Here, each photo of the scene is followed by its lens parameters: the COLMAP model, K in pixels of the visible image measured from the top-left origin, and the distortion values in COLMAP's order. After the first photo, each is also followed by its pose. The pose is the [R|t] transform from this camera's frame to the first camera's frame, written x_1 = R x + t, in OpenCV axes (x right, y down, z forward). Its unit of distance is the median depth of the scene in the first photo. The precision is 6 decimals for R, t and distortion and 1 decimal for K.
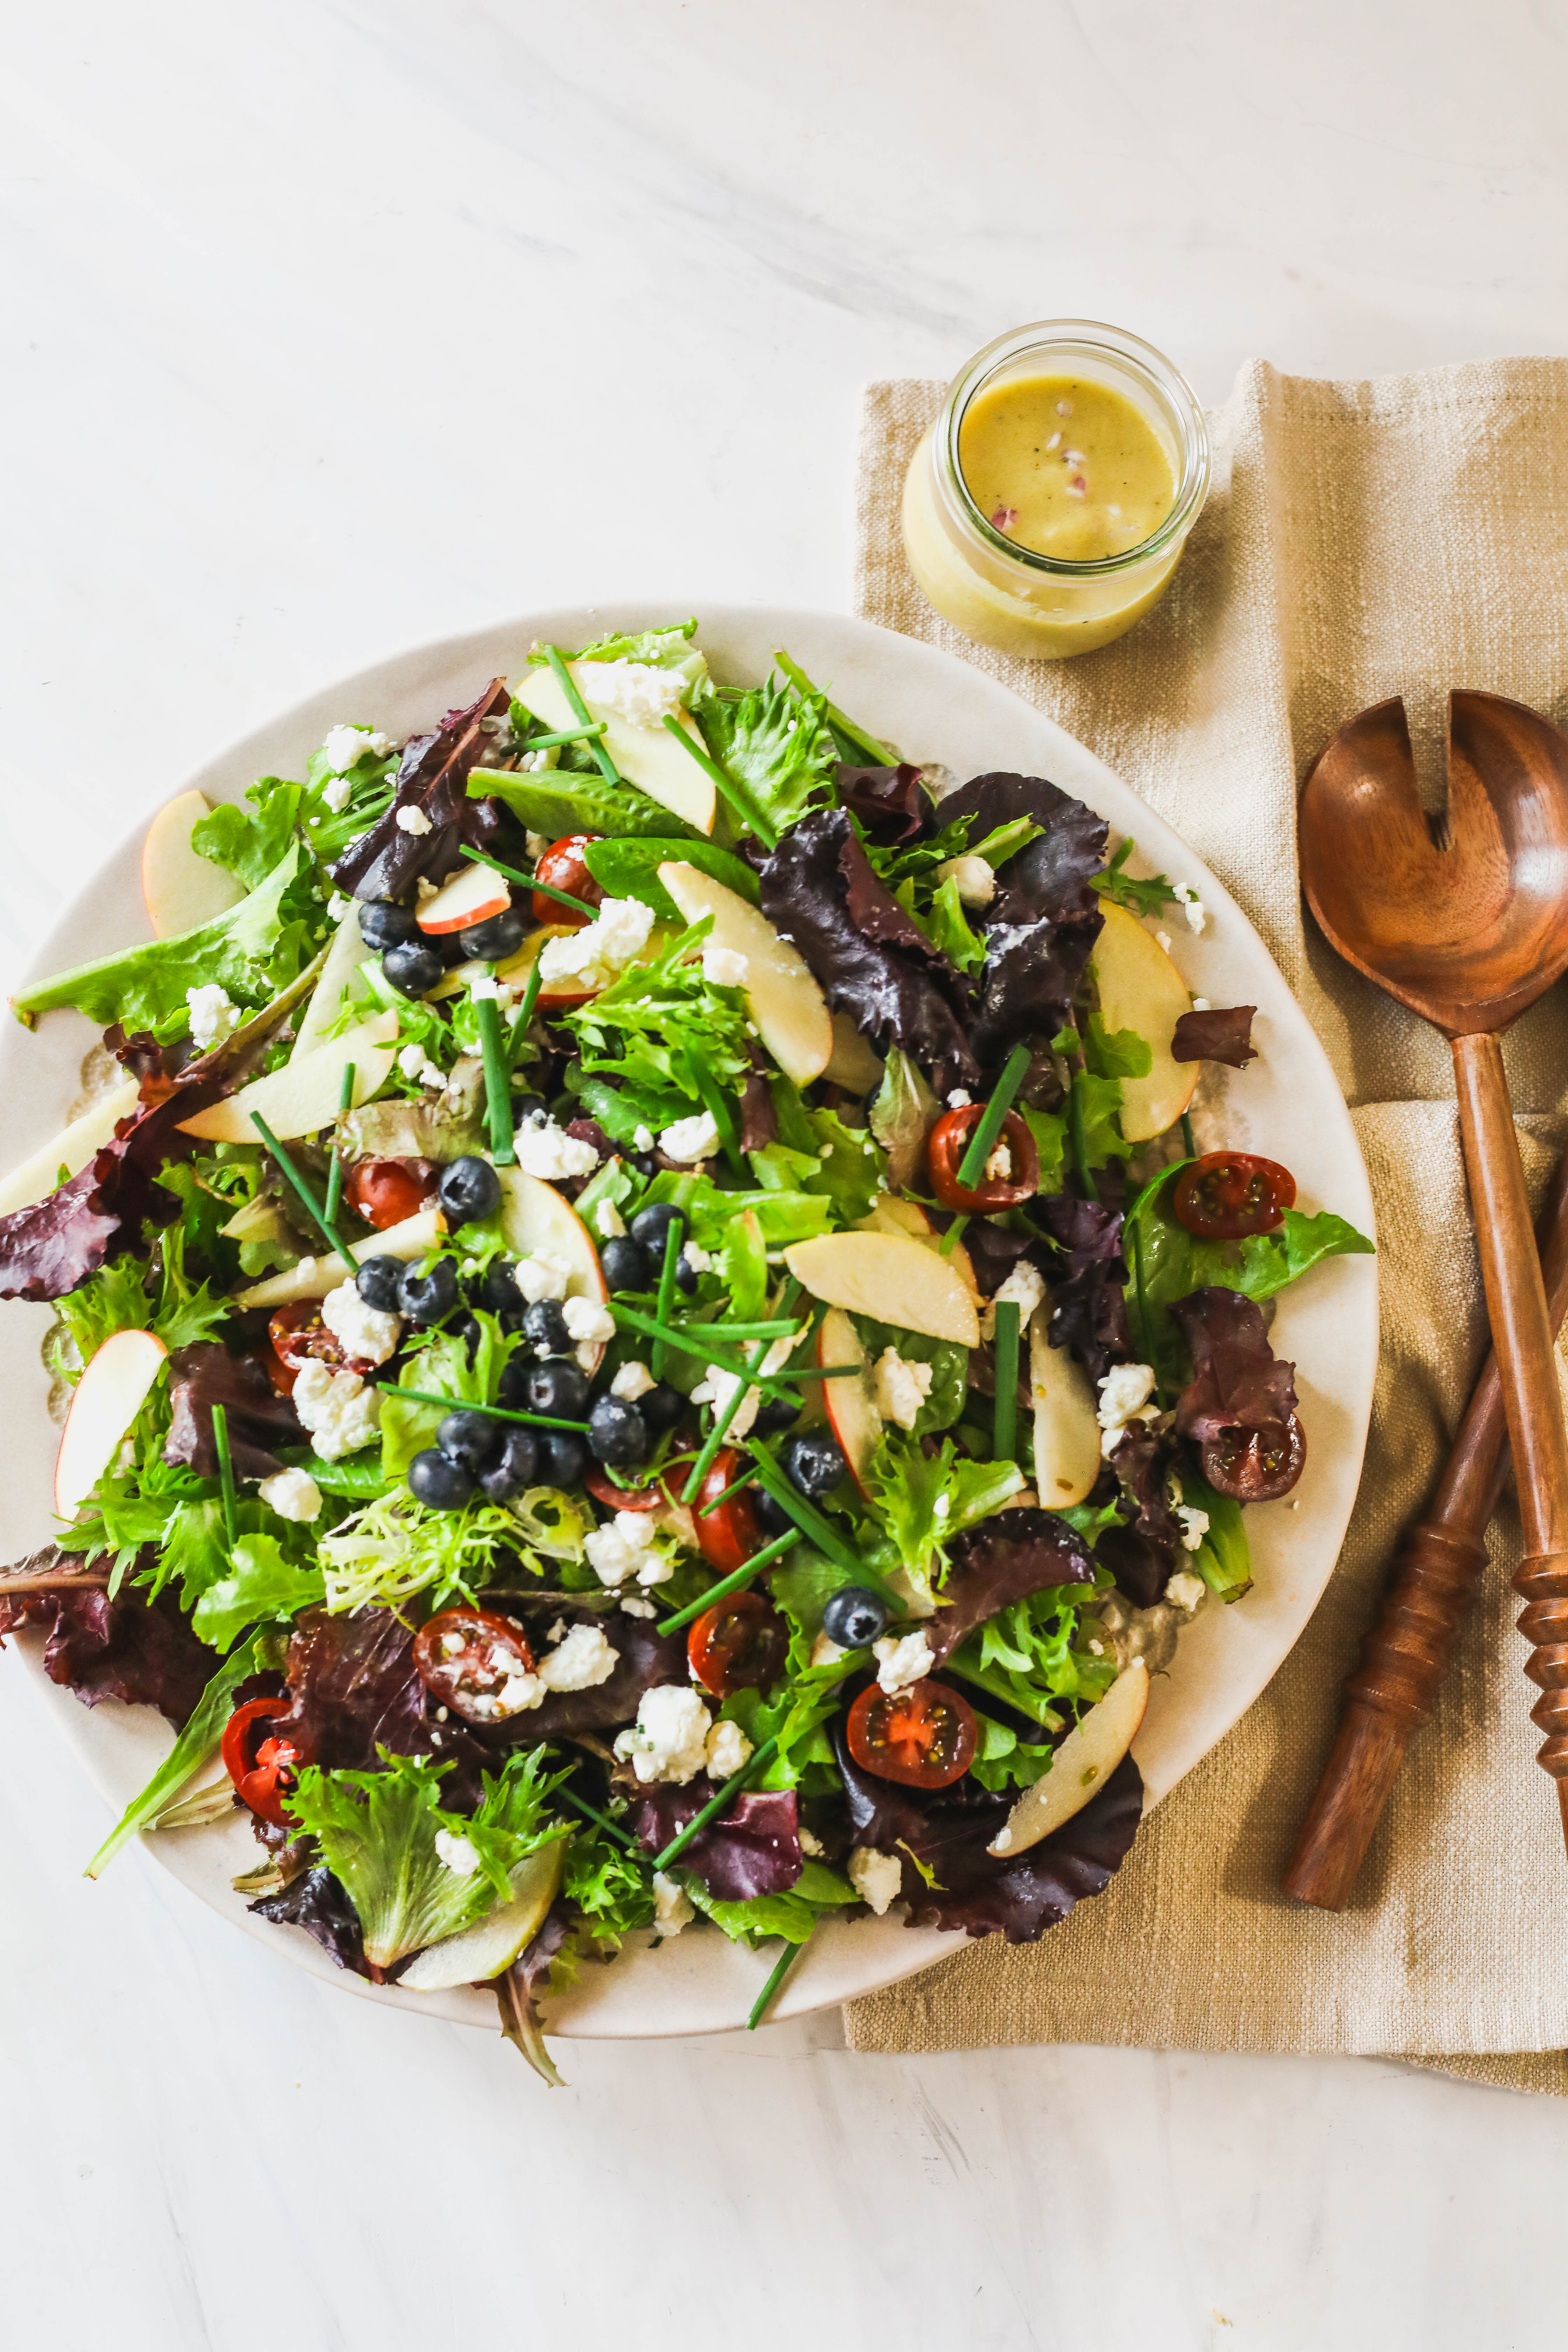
lens RADIAL K [[3423.6, 0, 793.5], [0, 3423.6, 1164.9], [0, 0, 1]] dist [-0.134942, 0.000000]
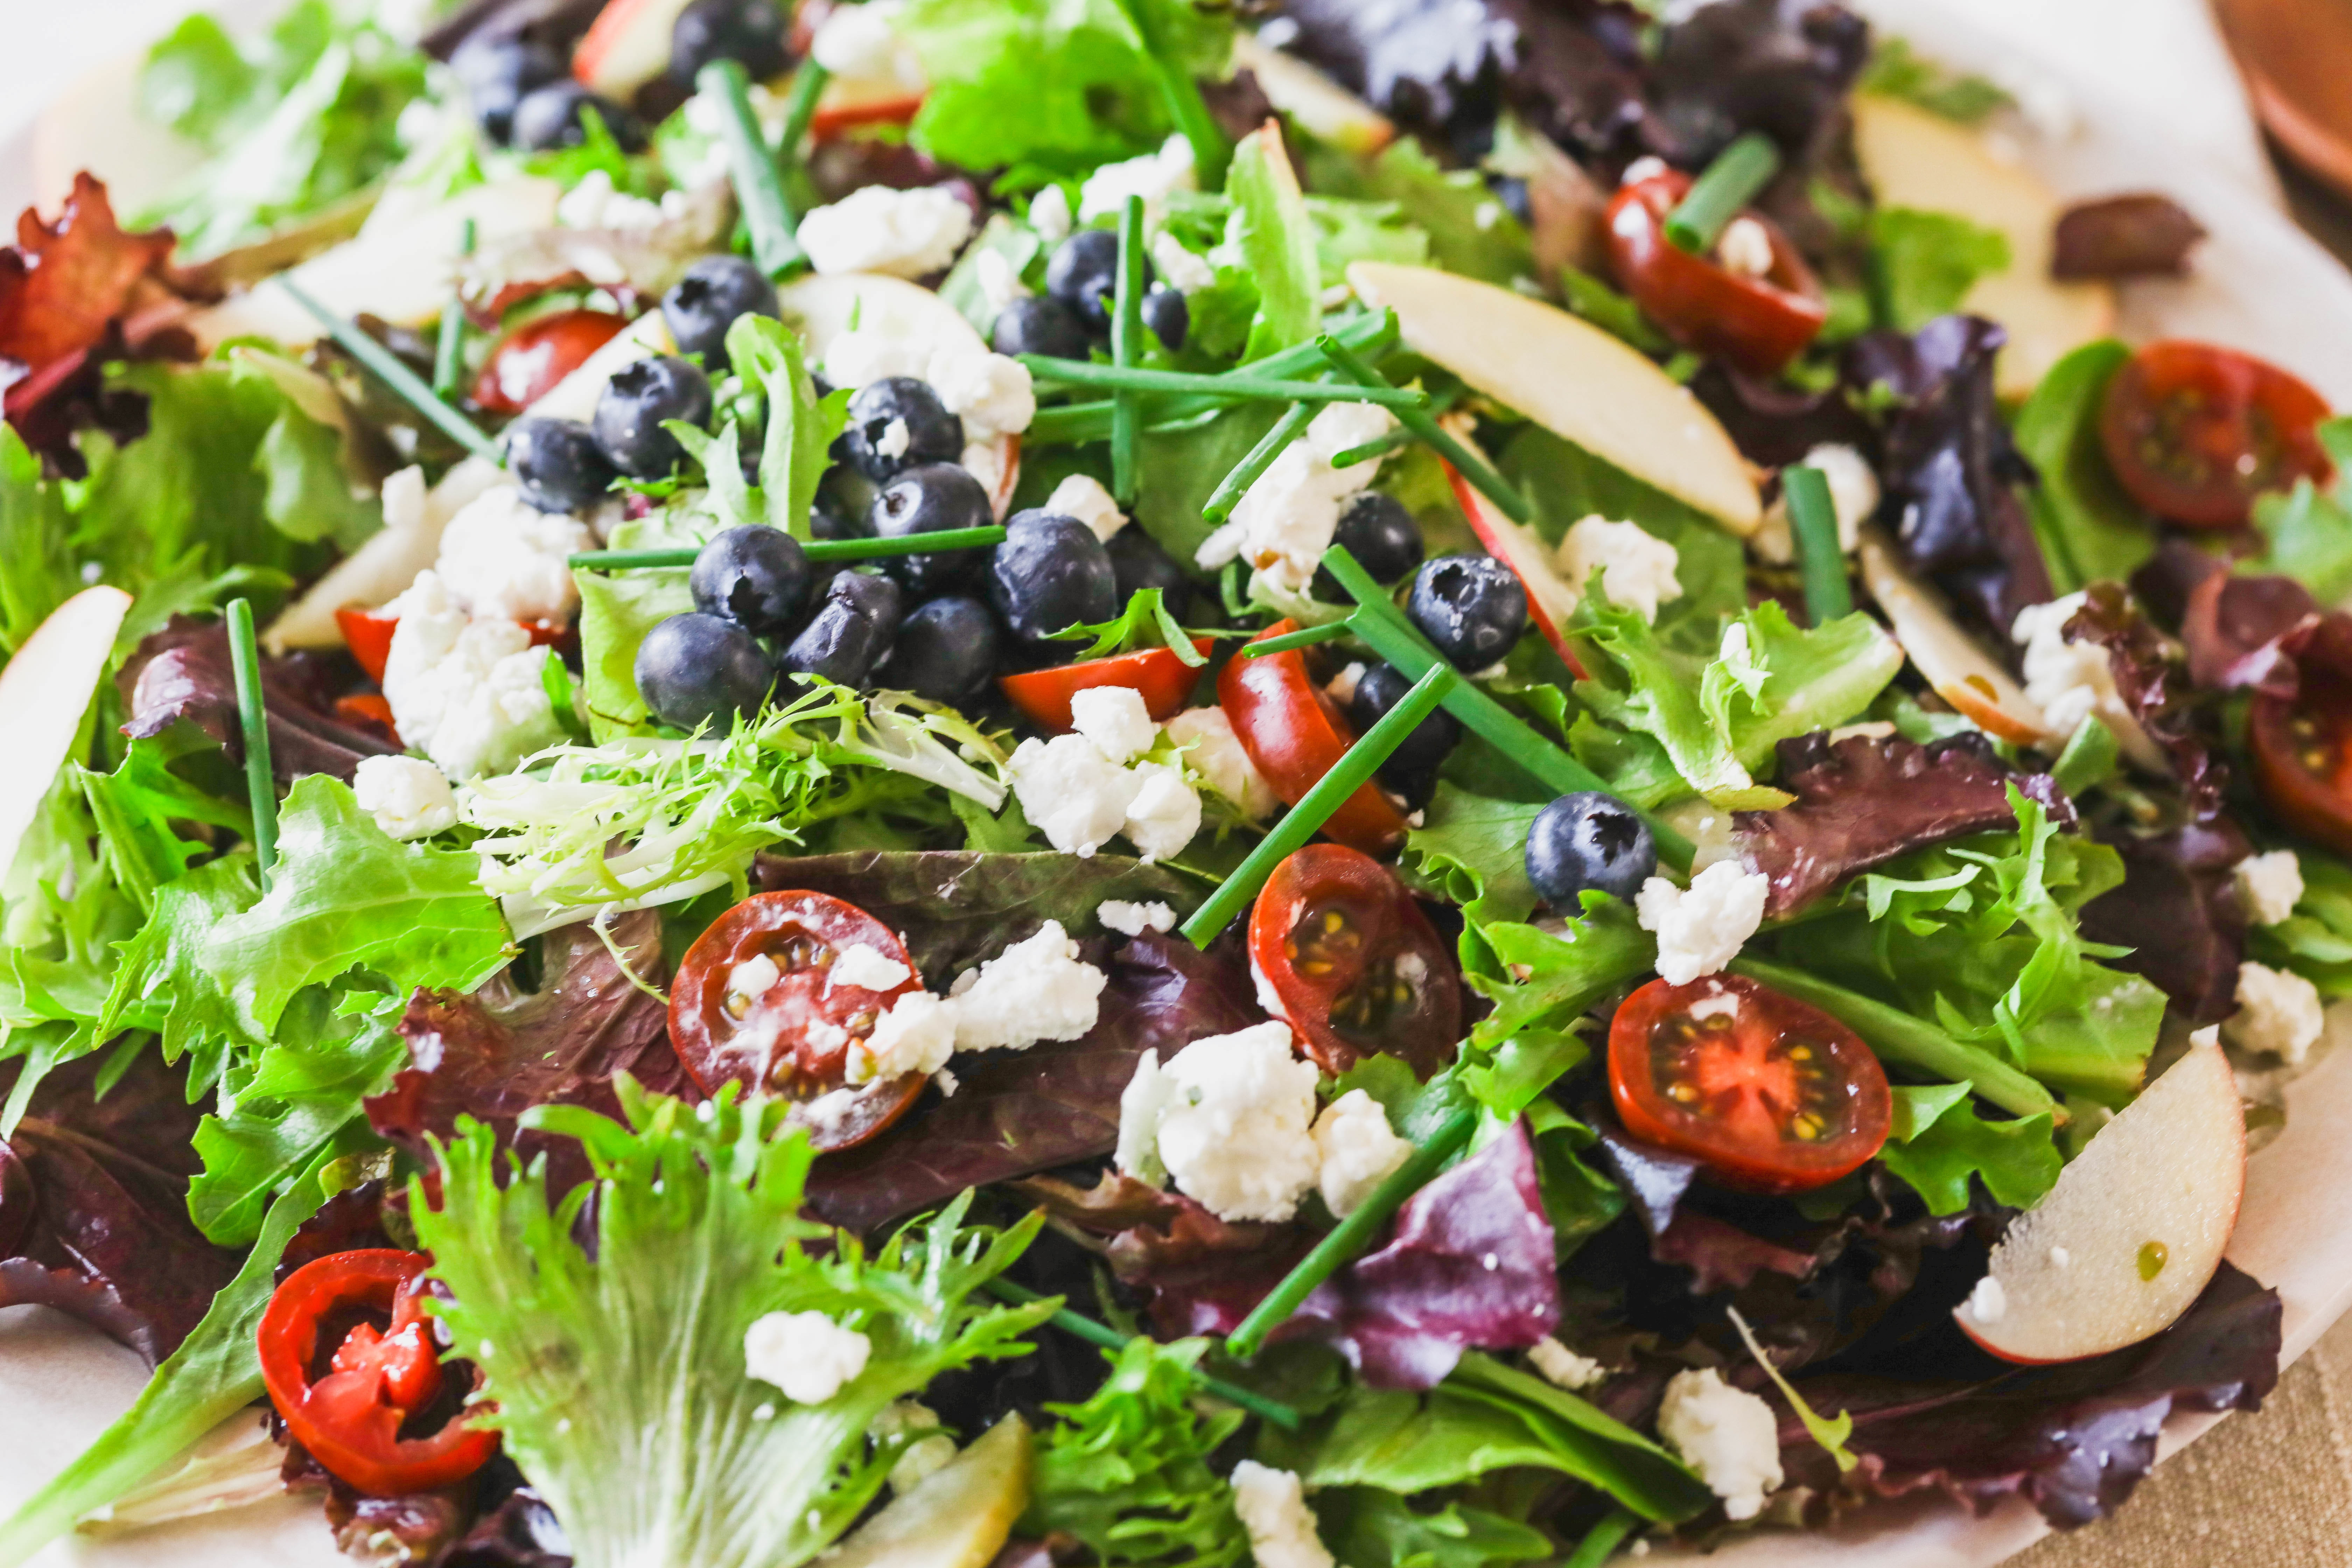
lens RADIAL K [[7170.7, 0, 1173.0], [0, 7170.7, 790.0], [0, 0, 1]] dist [0.030343, 0.000000]
pose [[0.993959, -0.099466, 0.046380, -0.083101], [0.107161, 0.788385, -0.605776, 0.705915], [0.023689, 0.607087, 0.794282, 0.193447]]
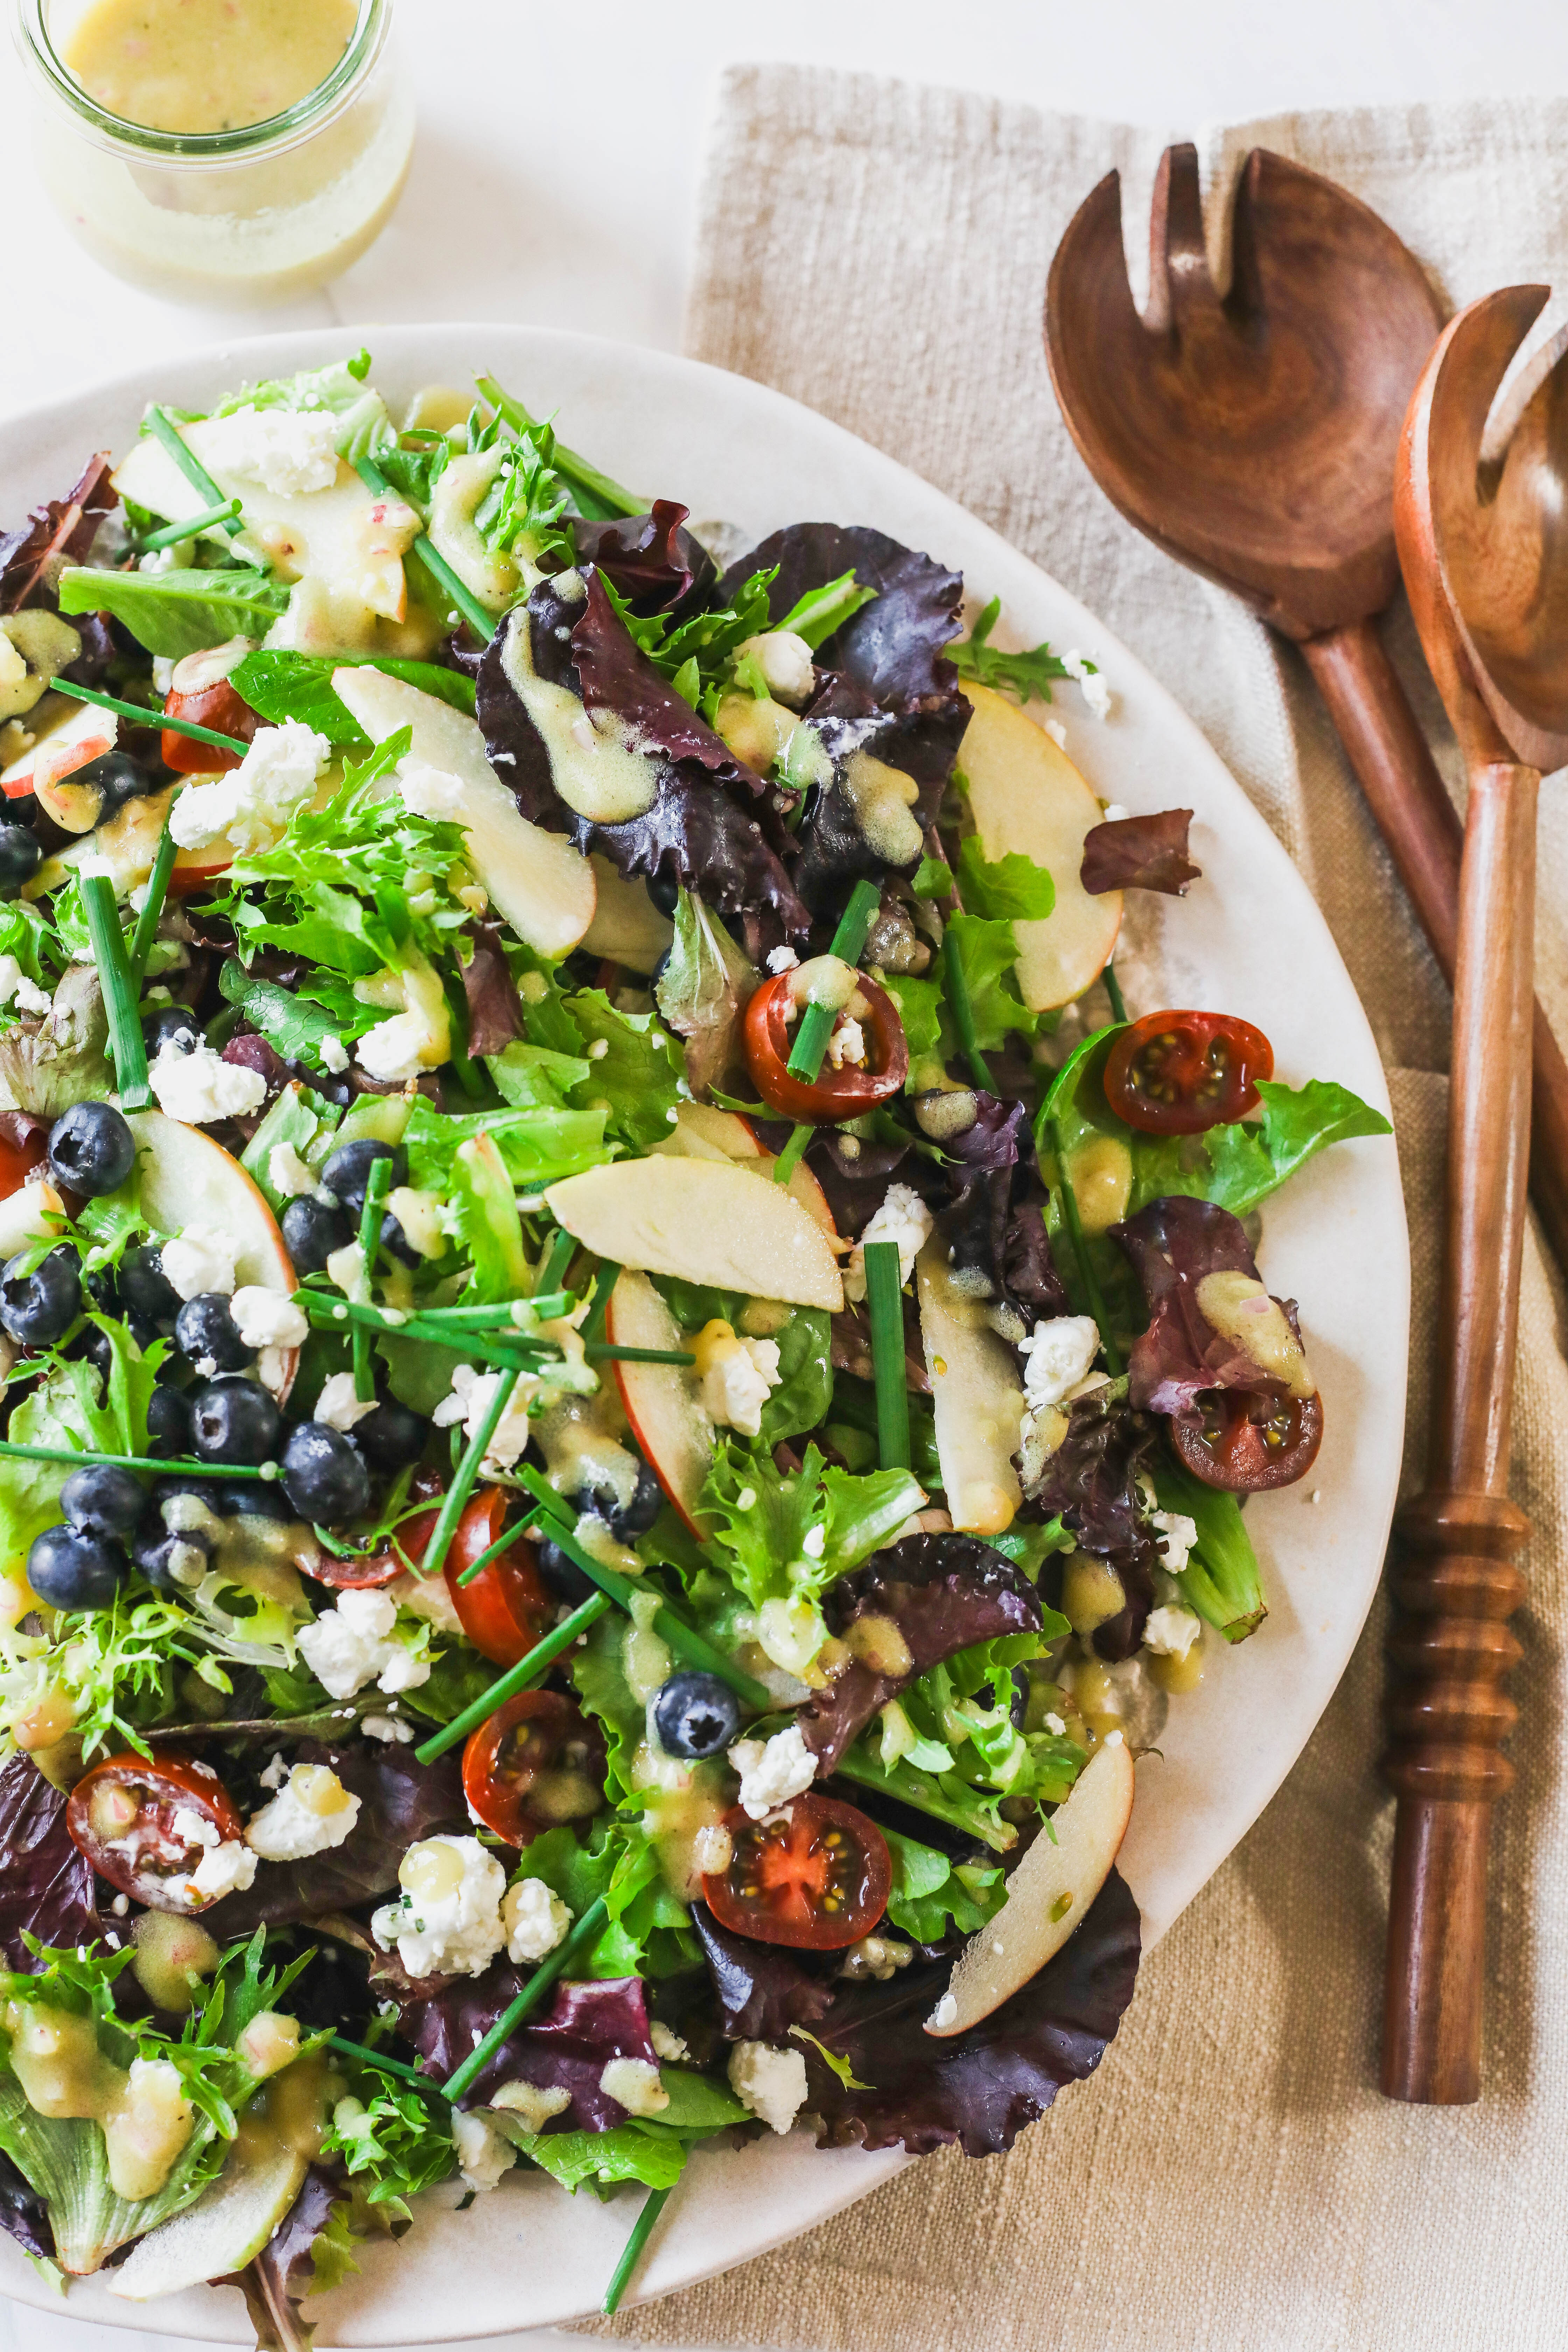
lens RADIAL K [[3423.6, 0, 780.4], [0, 3423.6, 1196.0], [0, 0, 1]] dist [-0.134942, 0.000000]
pose [[0.995559, -0.093698, 0.009111, 0.037147], [0.093857, 0.995405, -0.018965, 0.042199], [-0.007292, 0.019736, 0.999779, 0.301640]]
